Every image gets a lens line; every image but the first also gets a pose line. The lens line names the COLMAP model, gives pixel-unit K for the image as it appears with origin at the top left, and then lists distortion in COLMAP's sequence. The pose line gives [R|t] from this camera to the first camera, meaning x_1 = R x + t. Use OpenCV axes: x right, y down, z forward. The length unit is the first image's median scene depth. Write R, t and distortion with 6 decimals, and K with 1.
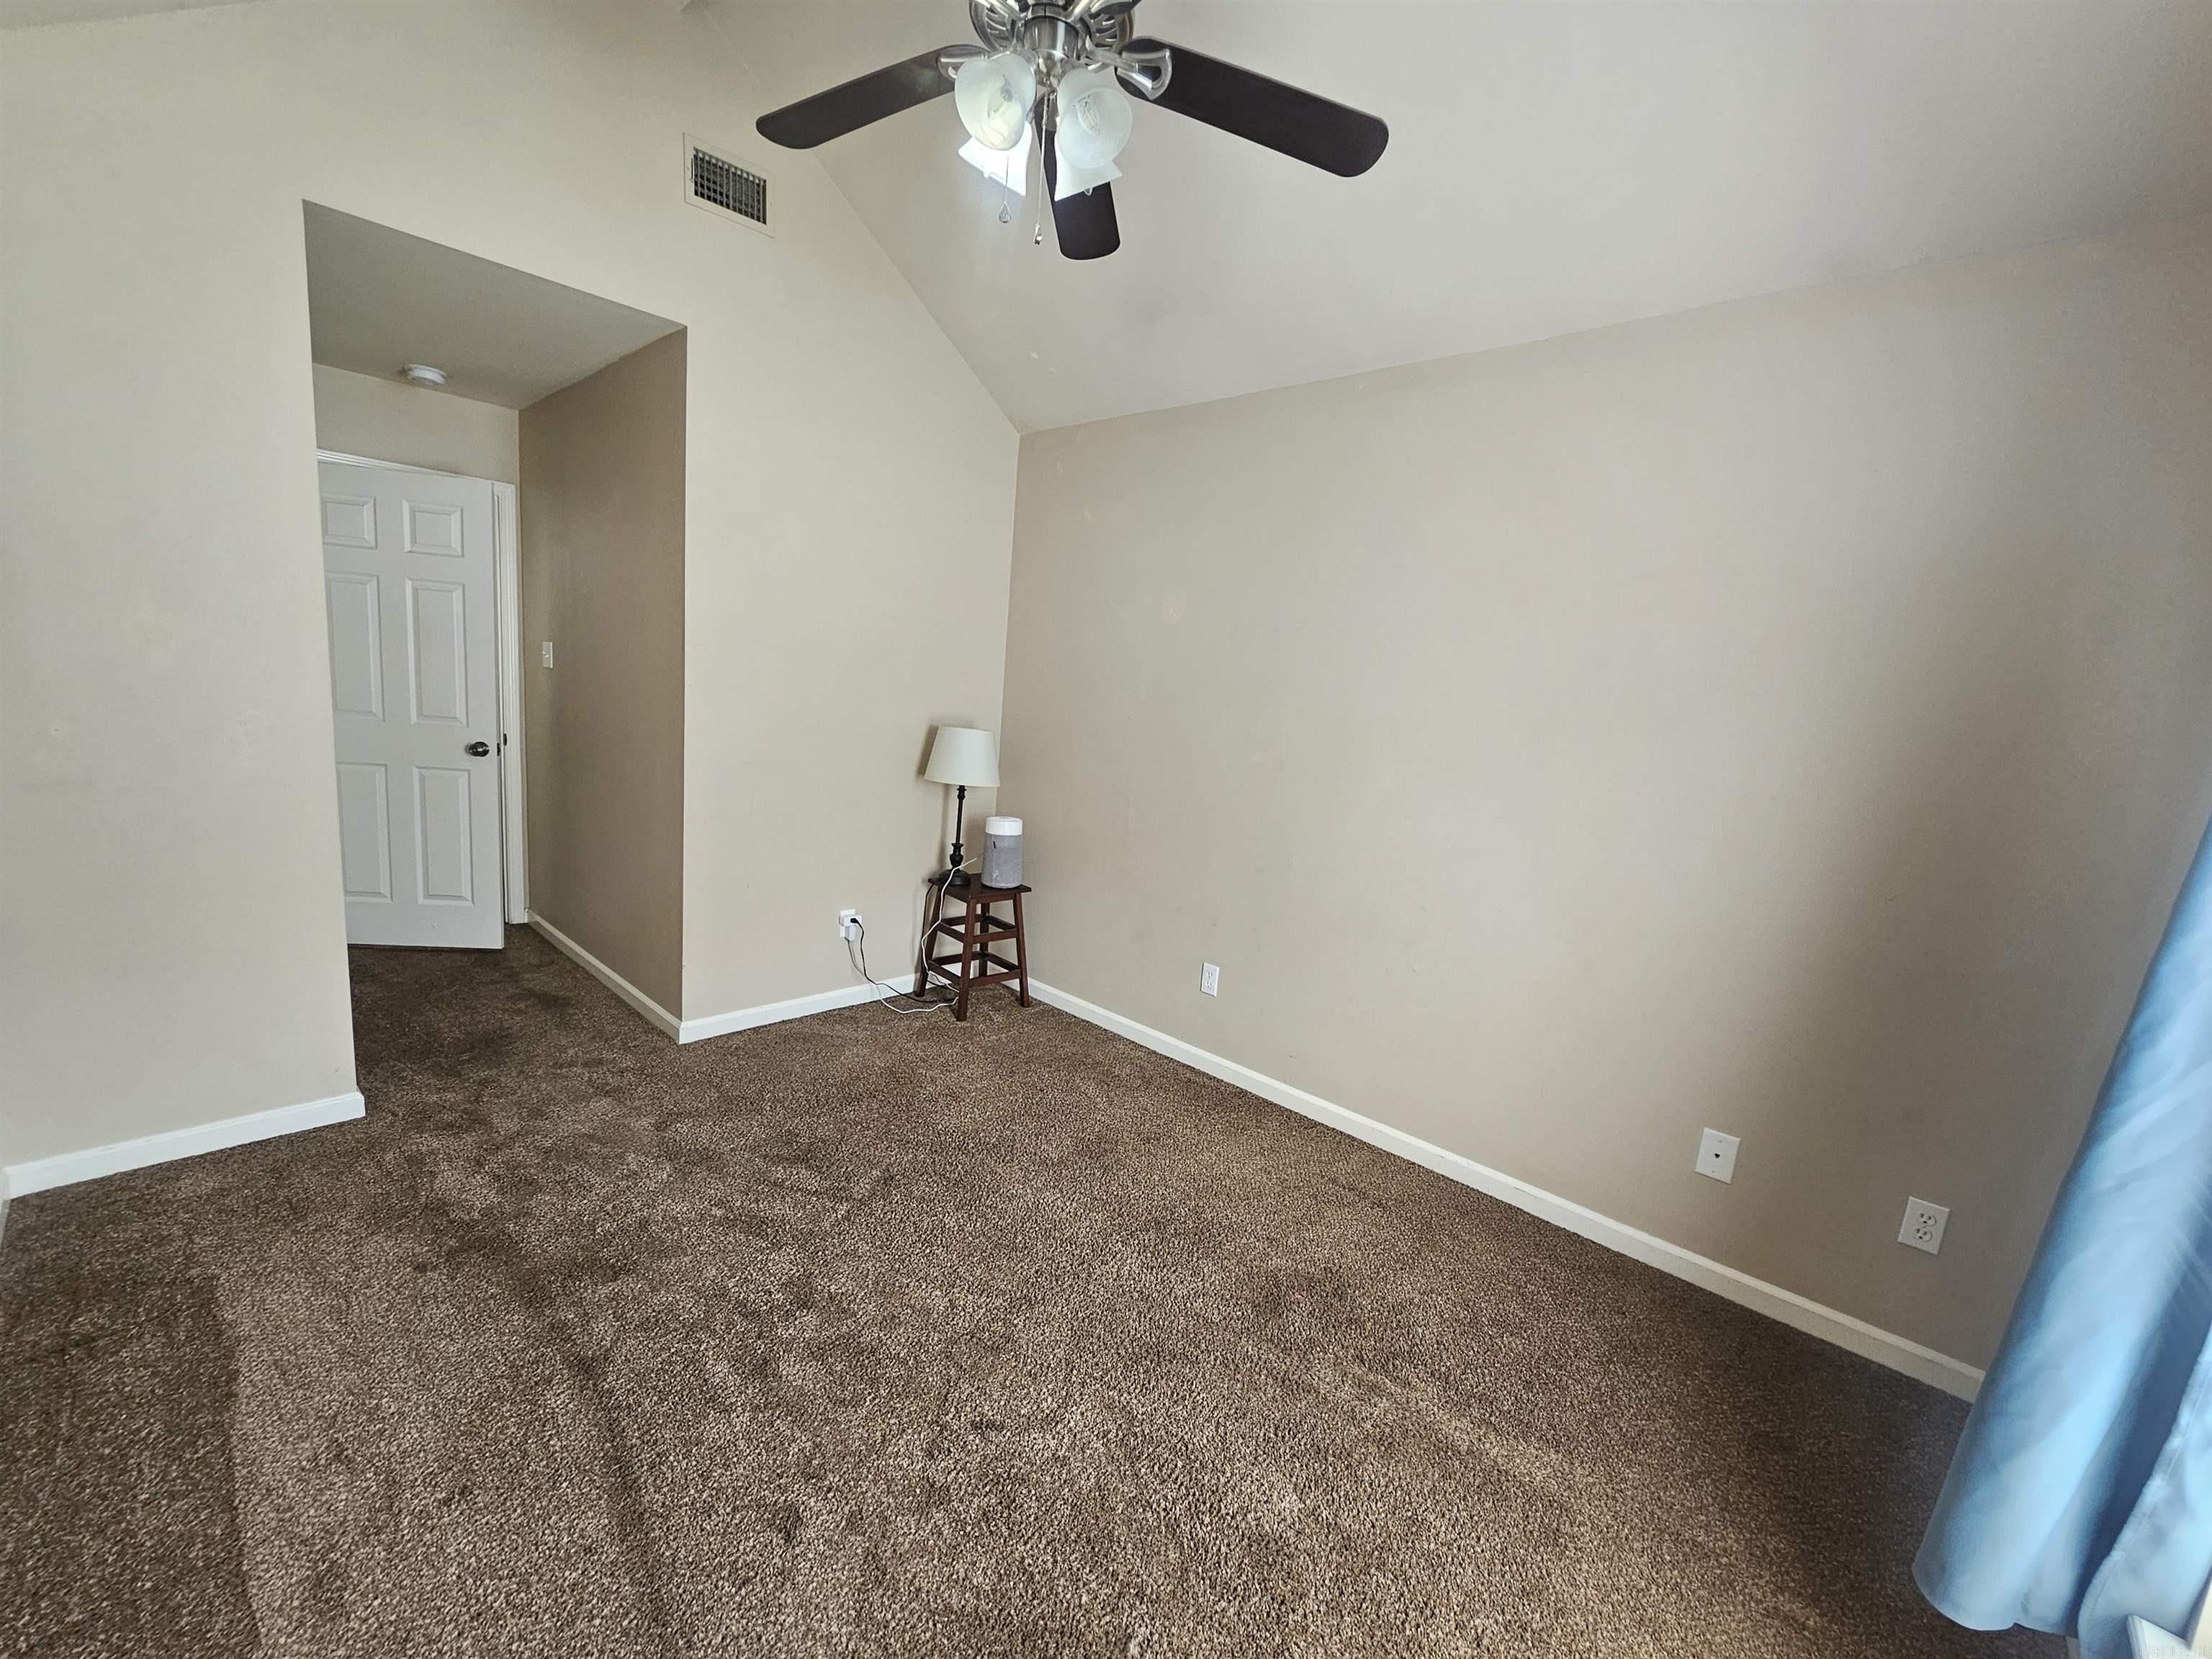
lens RADIAL K [[916.1, 0, 1100.7], [0, 916.1, 838.9], [0, 0, 1]] dist [-0.000102, 0.000524]
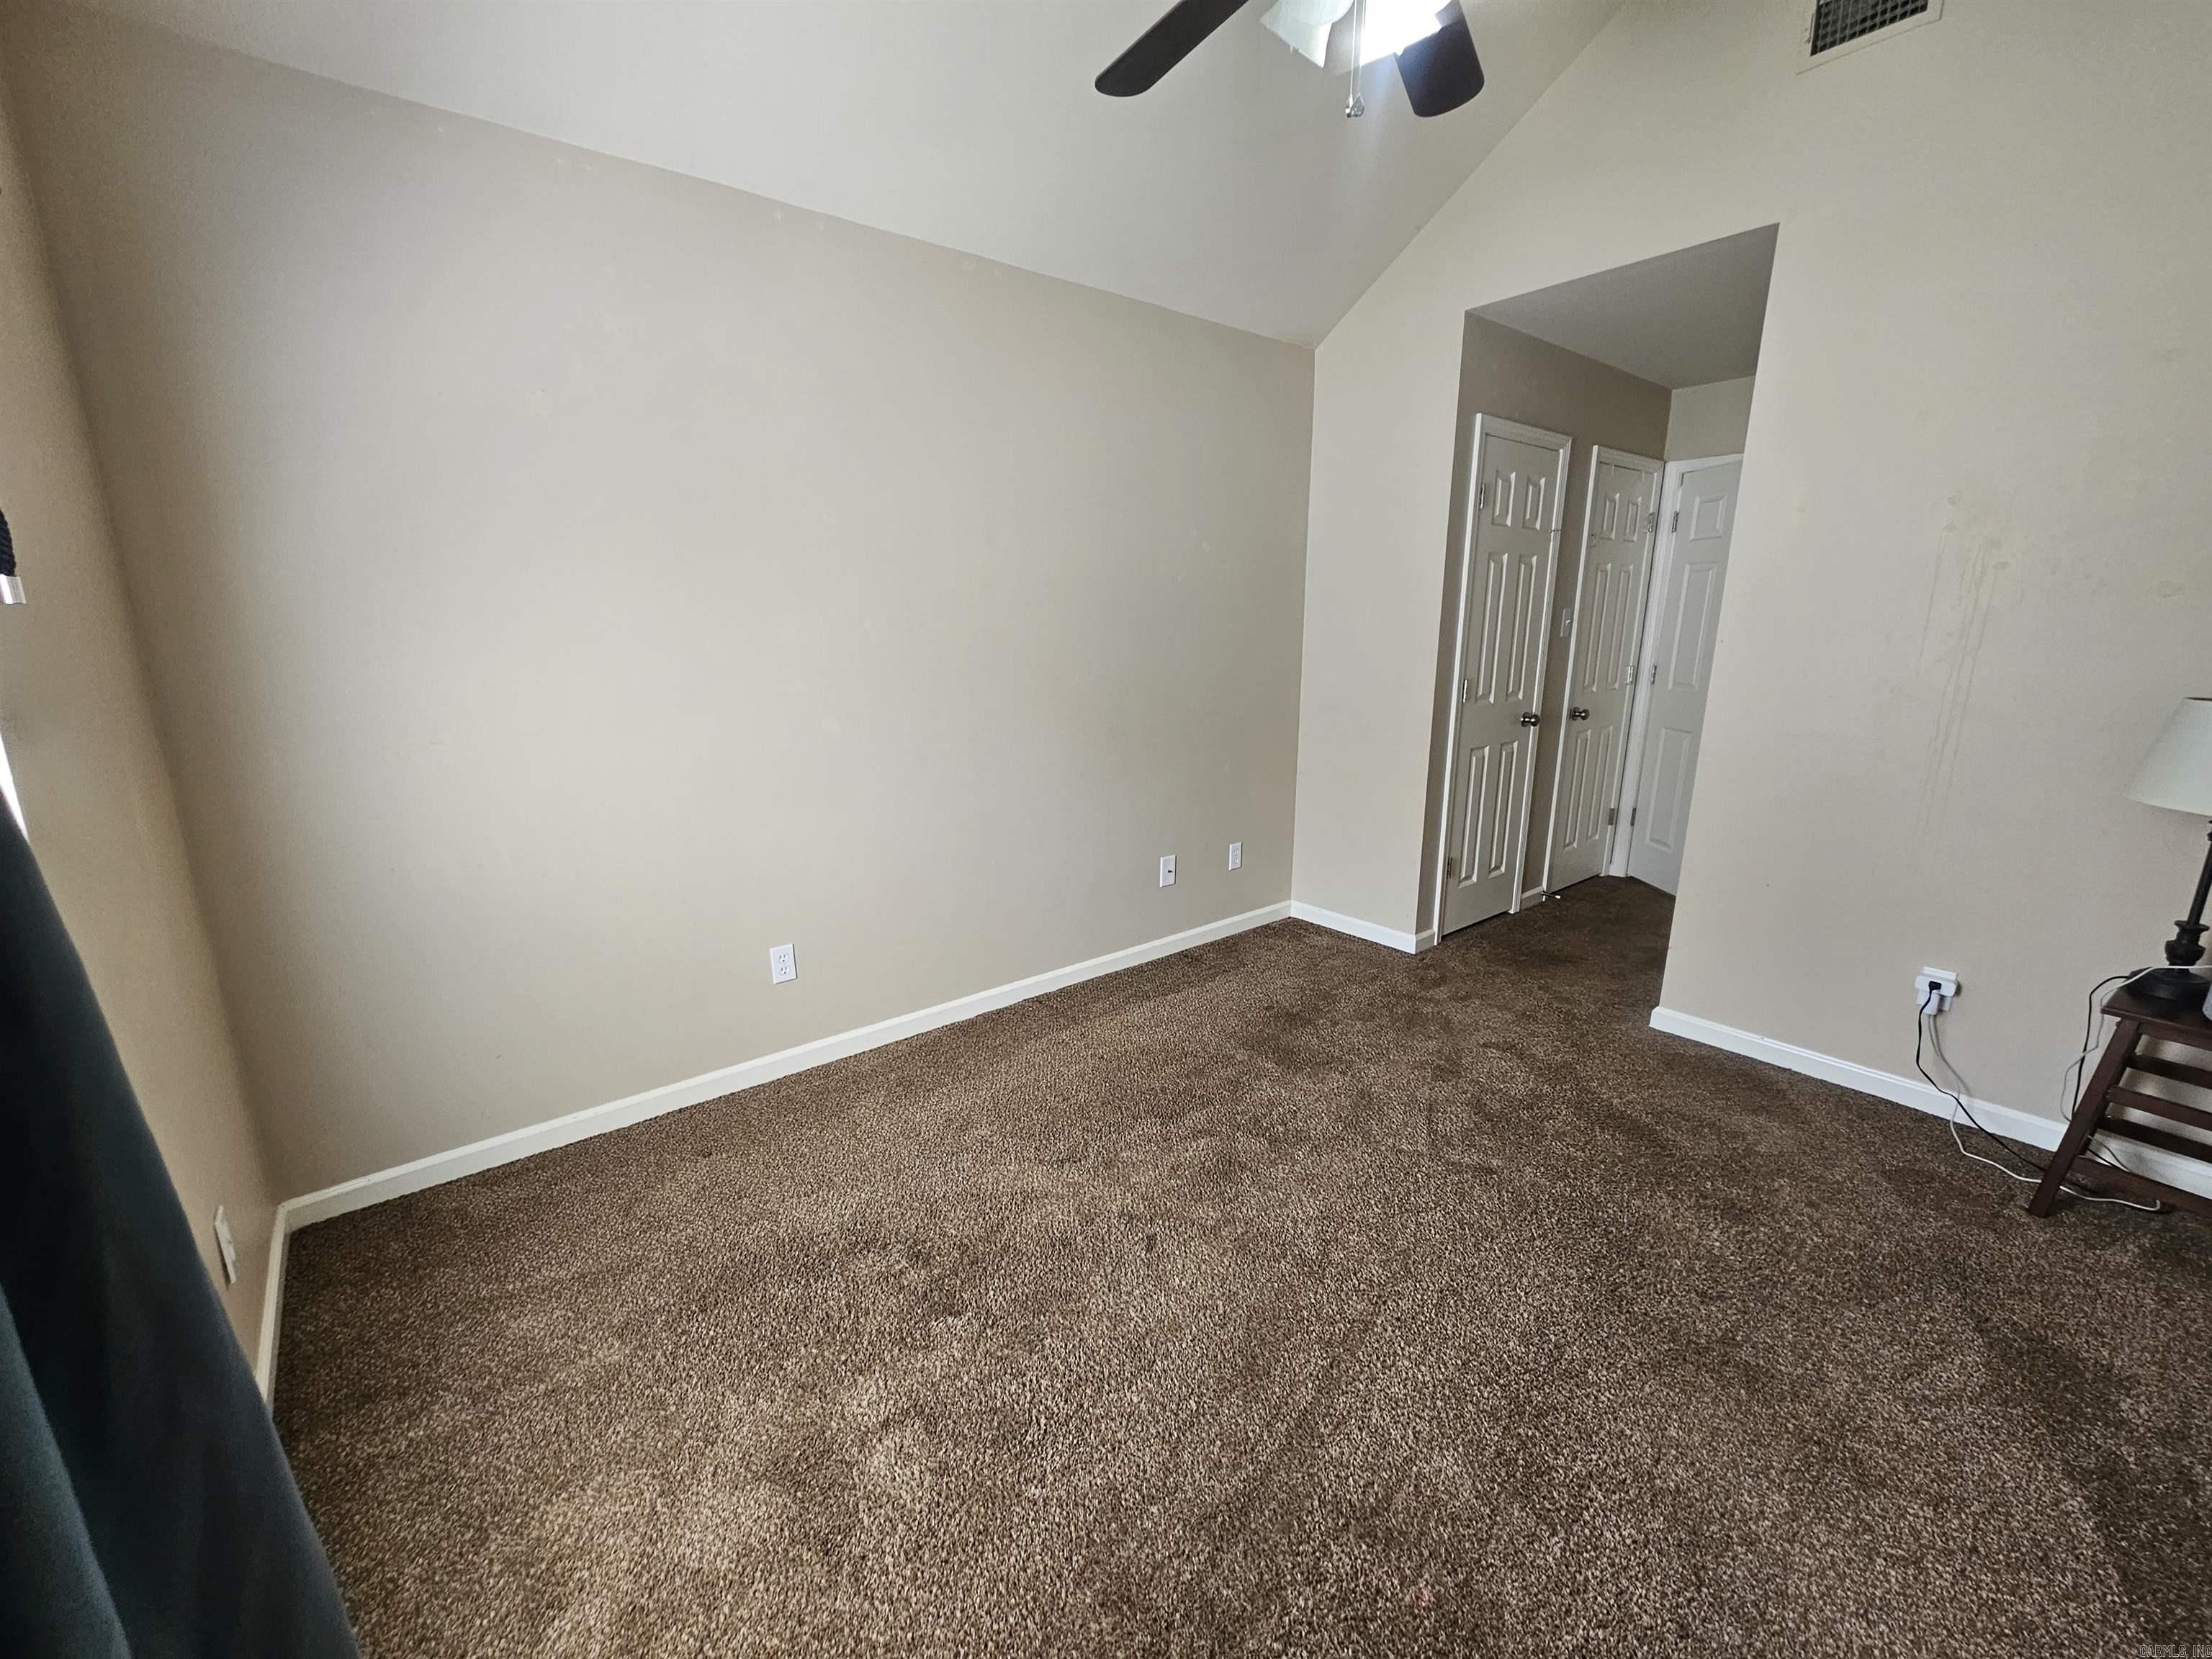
lens RADIAL K [[916.1, 0, 1100.7], [0, 916.1, 838.9], [0, 0, 1]] dist [-0.000102, 0.000524]
pose [[-0.133235, 0.153531, -0.979120, 0.601852], [-0.172067, 0.969342, 0.175411, -0.036656], [0.976034, 0.191845, -0.102733, 0.600423]]
